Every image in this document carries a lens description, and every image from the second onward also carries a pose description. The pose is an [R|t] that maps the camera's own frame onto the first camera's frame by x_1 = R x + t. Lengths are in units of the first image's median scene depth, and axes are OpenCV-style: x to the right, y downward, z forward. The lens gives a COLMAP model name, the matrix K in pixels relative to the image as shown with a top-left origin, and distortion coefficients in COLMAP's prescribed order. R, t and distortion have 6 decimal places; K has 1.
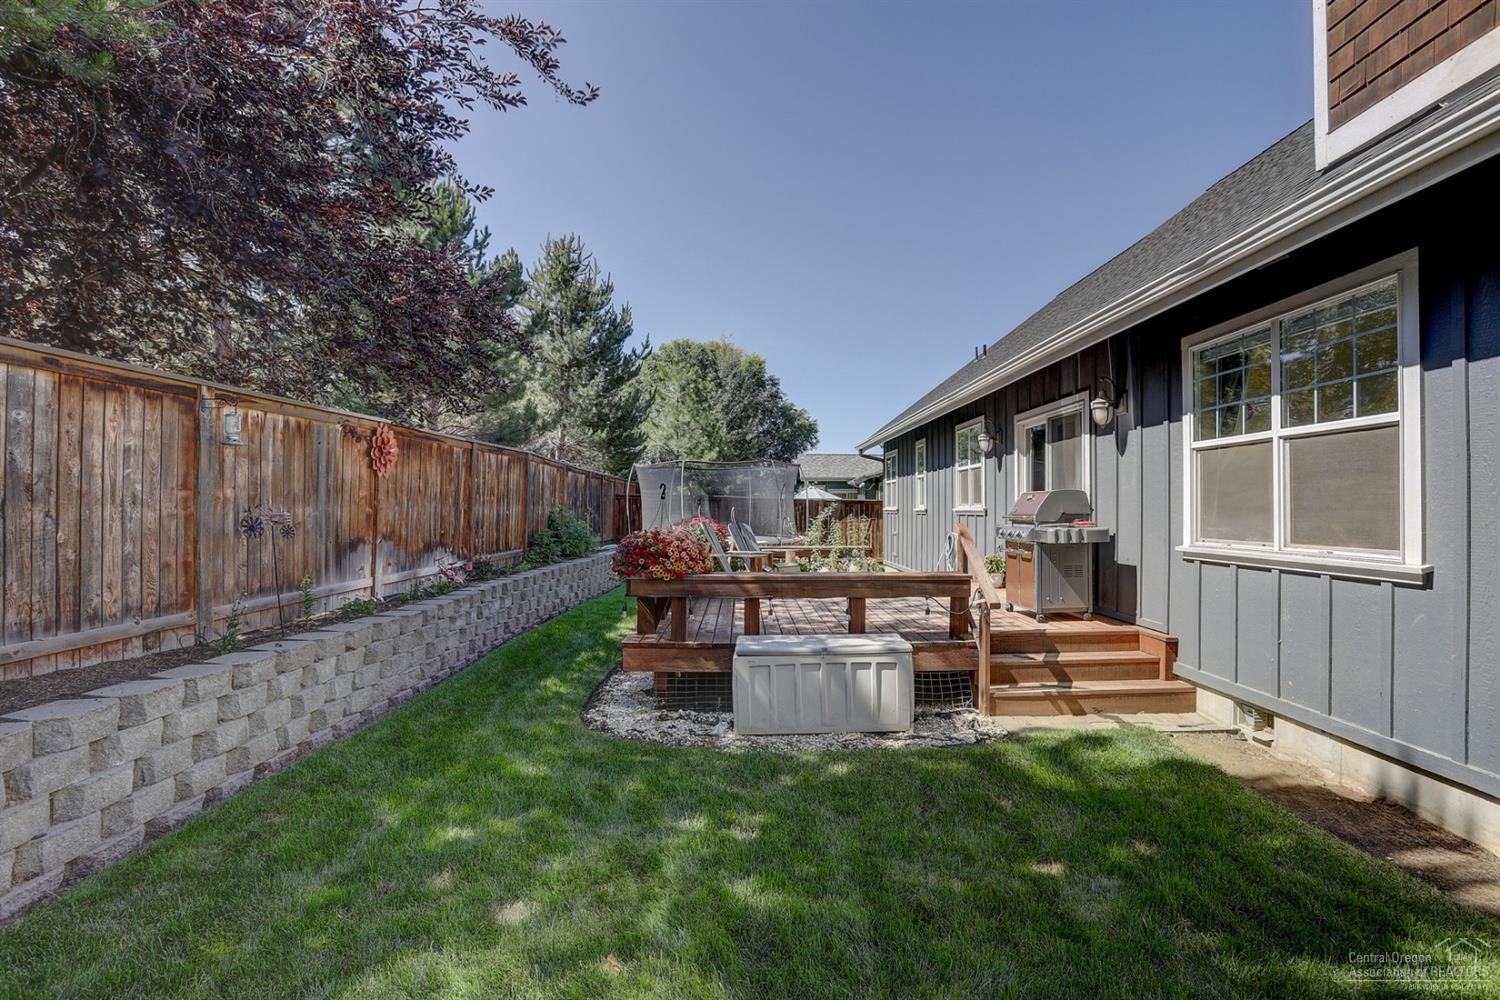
lens RADIAL K [[731.2, 0, 765.1], [0, 731.2, 504.4], [0, 0, 1]] dist [-0.088511, 0.035156]
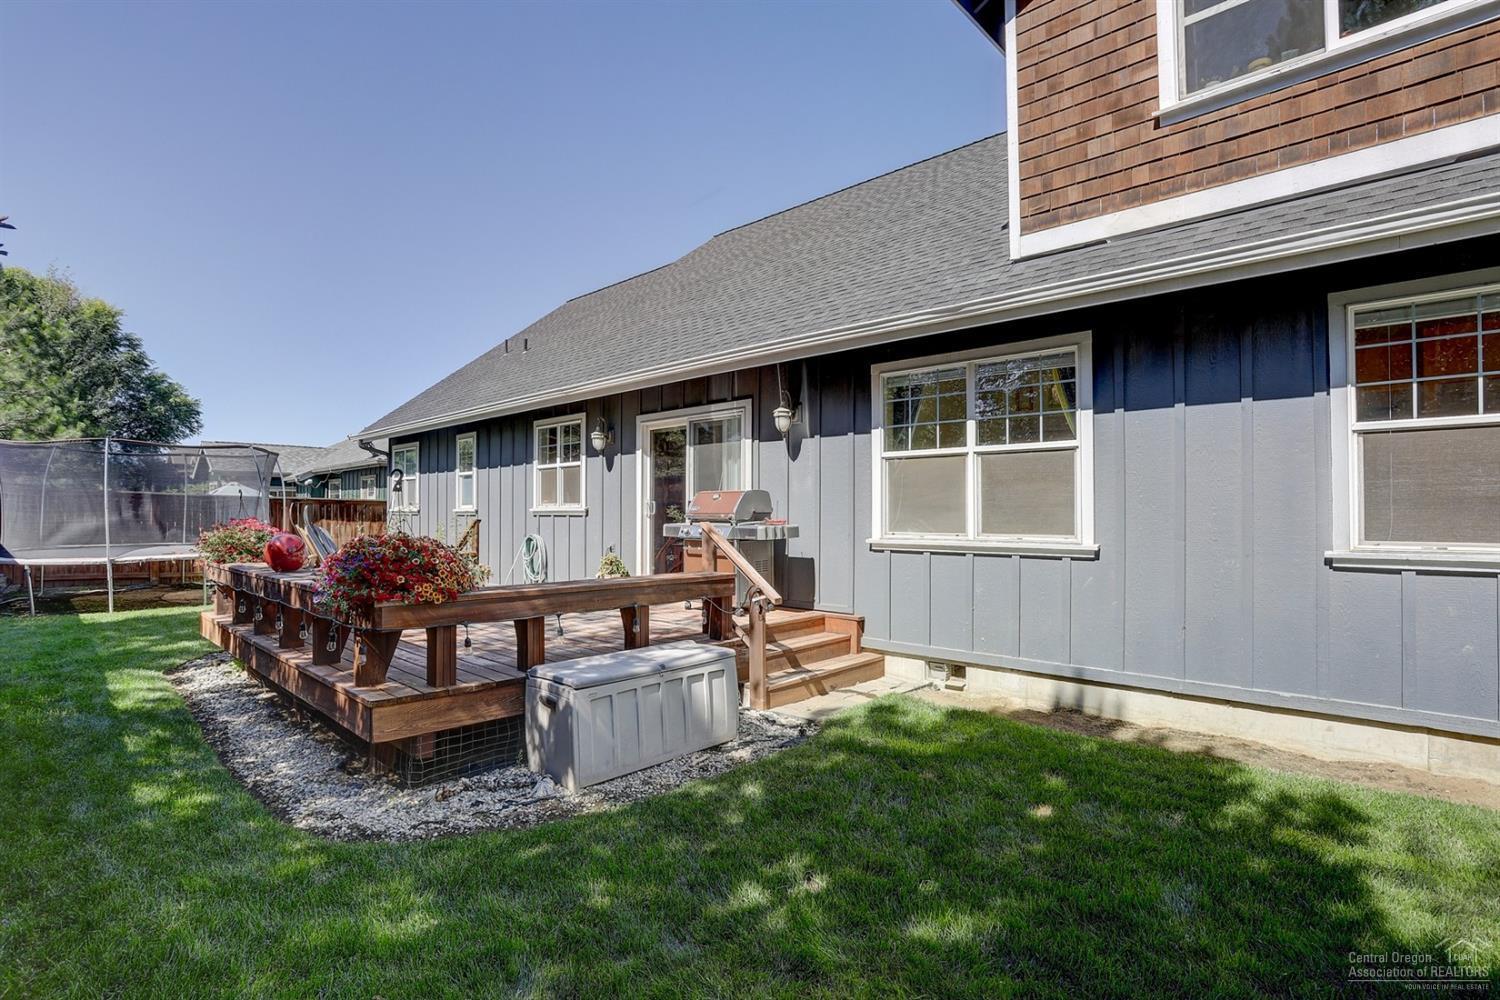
lens RADIAL K [[731.2, 0, 765.1], [0, 731.2, 504.4], [0, 0, 1]] dist [-0.088511, 0.035156]
pose [[0.696133, 0.007430, 0.717874, -0.460394], [-0.004070, 0.999971, -0.006403, 0.010559], [-0.717901, 0.001536, 0.696143, 0.305677]]
